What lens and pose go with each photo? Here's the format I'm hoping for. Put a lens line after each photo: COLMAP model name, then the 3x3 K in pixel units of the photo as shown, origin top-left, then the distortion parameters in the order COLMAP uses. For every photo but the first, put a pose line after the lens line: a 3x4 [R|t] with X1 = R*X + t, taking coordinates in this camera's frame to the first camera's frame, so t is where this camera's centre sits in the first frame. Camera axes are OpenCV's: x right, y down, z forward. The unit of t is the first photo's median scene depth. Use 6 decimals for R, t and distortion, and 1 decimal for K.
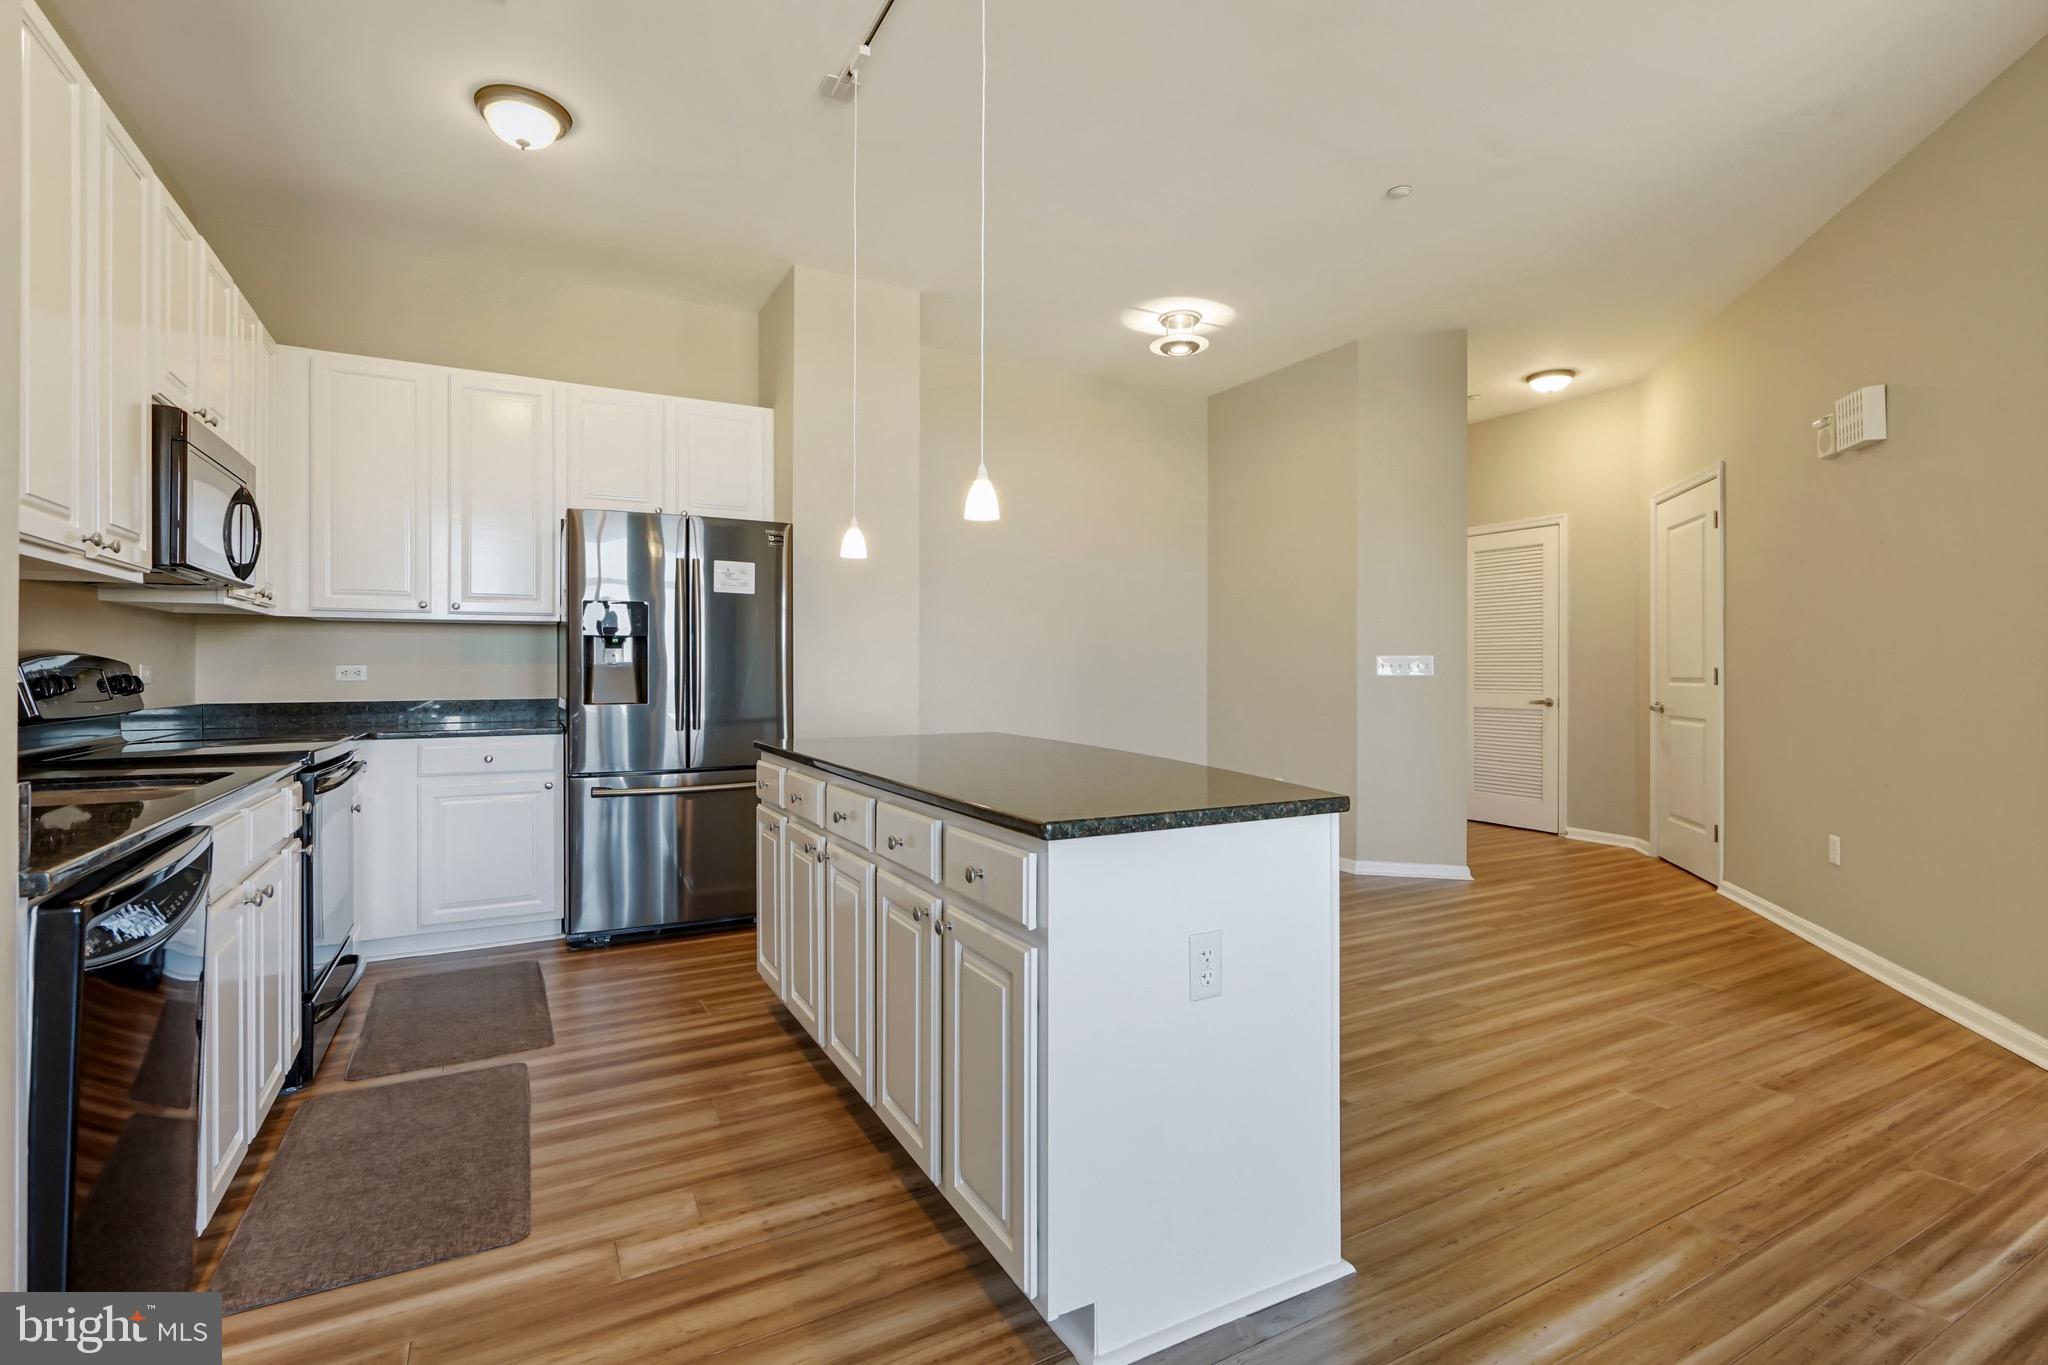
lens RADIAL K [[940.6, 0, 1024.5], [0, 940.6, 675.2], [0, 0, 1]] dist [-0.002267, -0.000417]
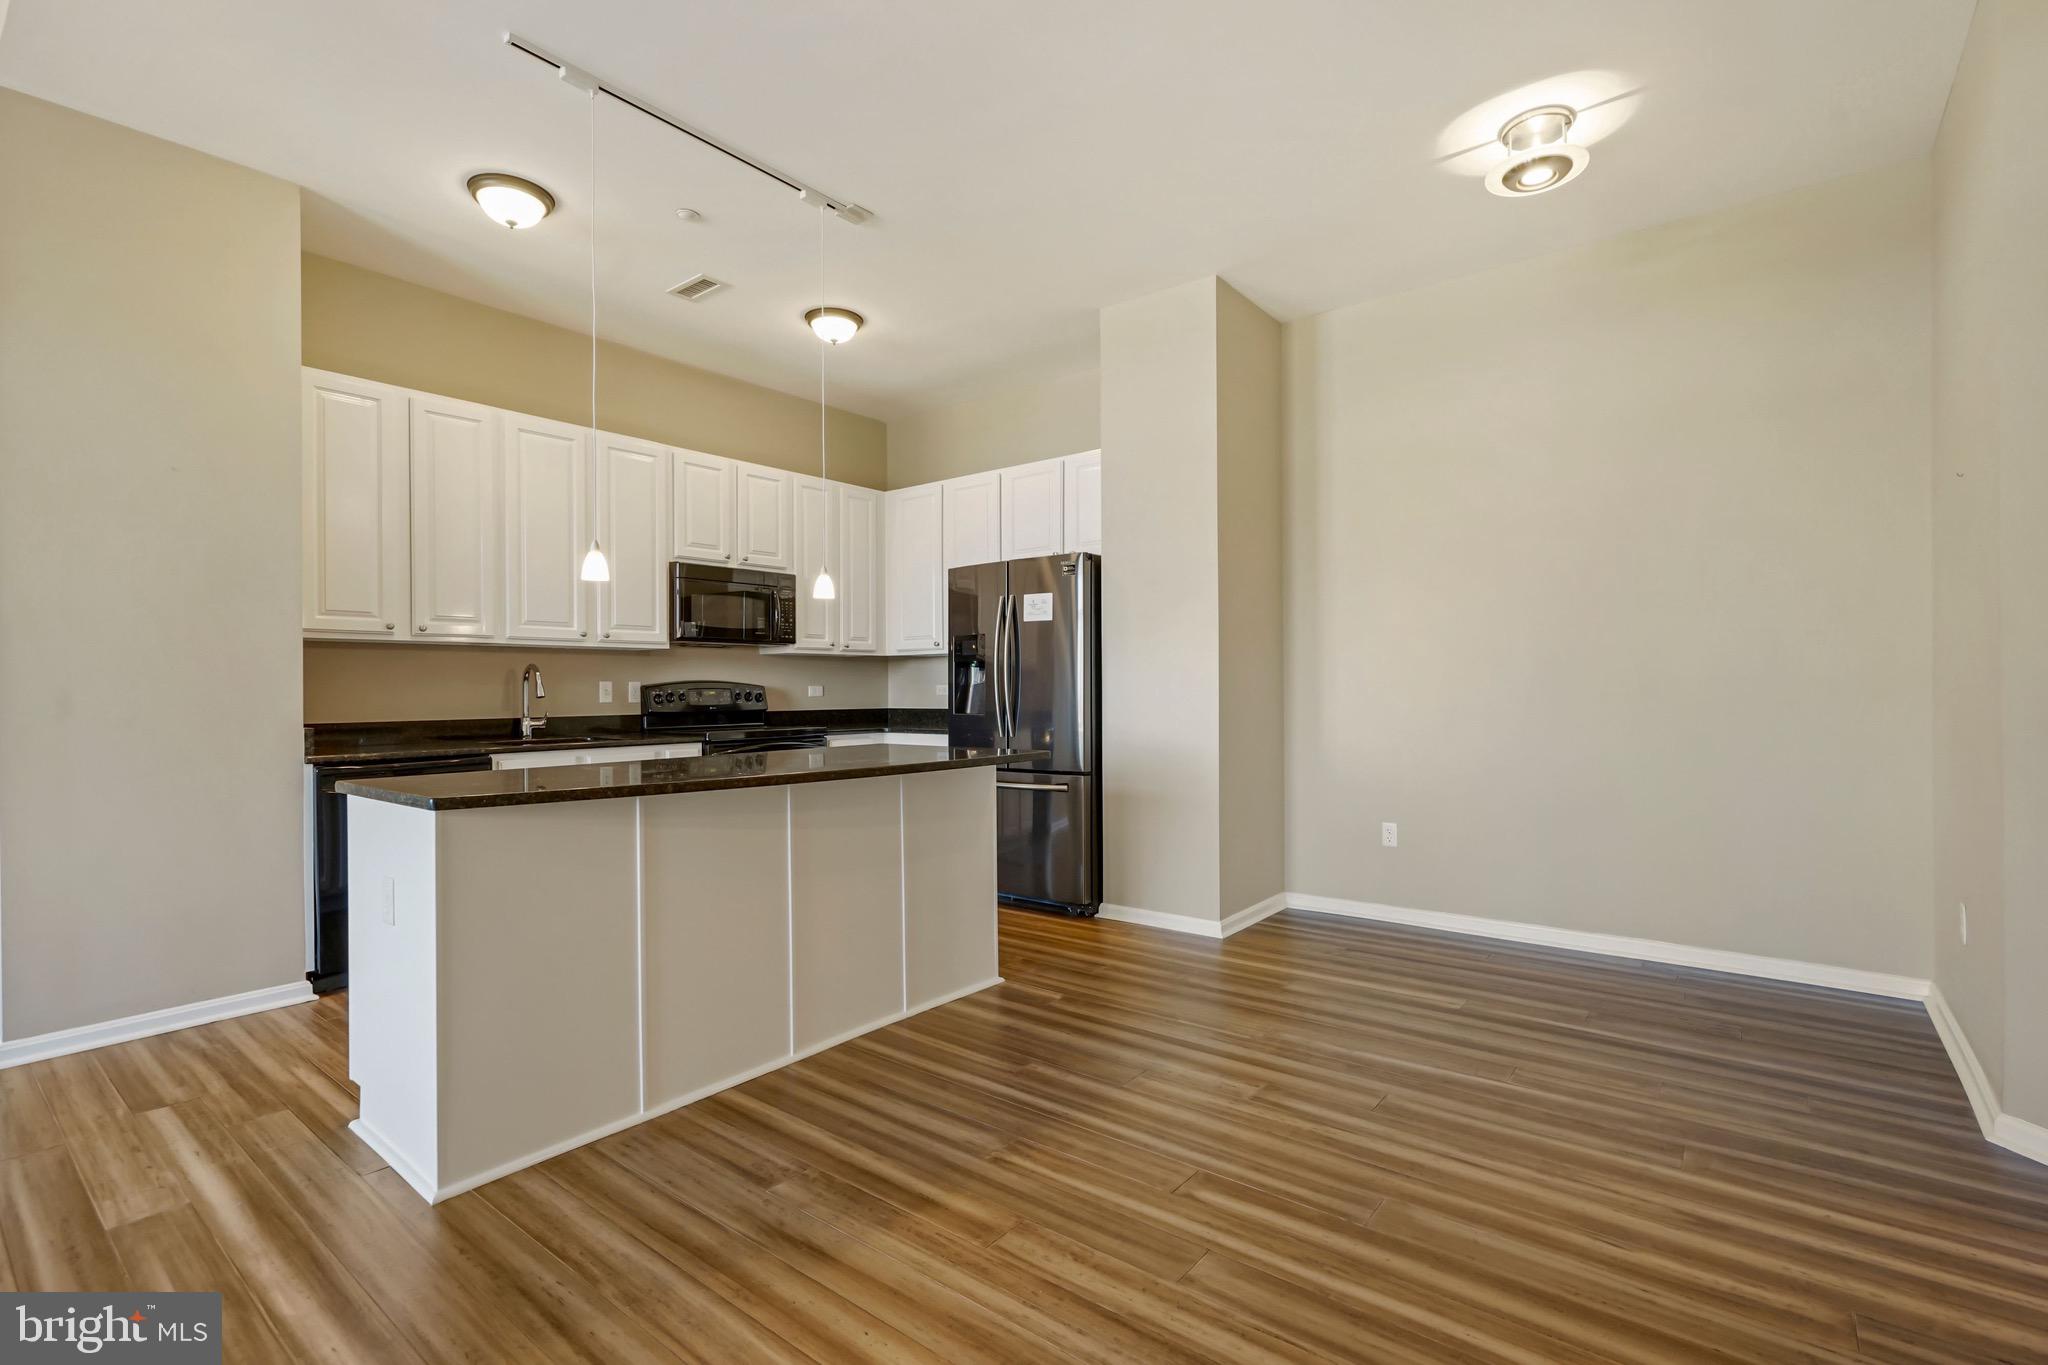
lens RADIAL K [[940.6, 0, 1024.9], [0, 940.6, 690.1], [0, 0, 1]] dist [-0.002267, -0.000417]
pose [[0.380169, -0.007699, -0.924885, 0.941629], [0.006698, 0.999962, -0.005571, 0.005018], [0.924893, -0.004077, 0.380206, 0.681495]]
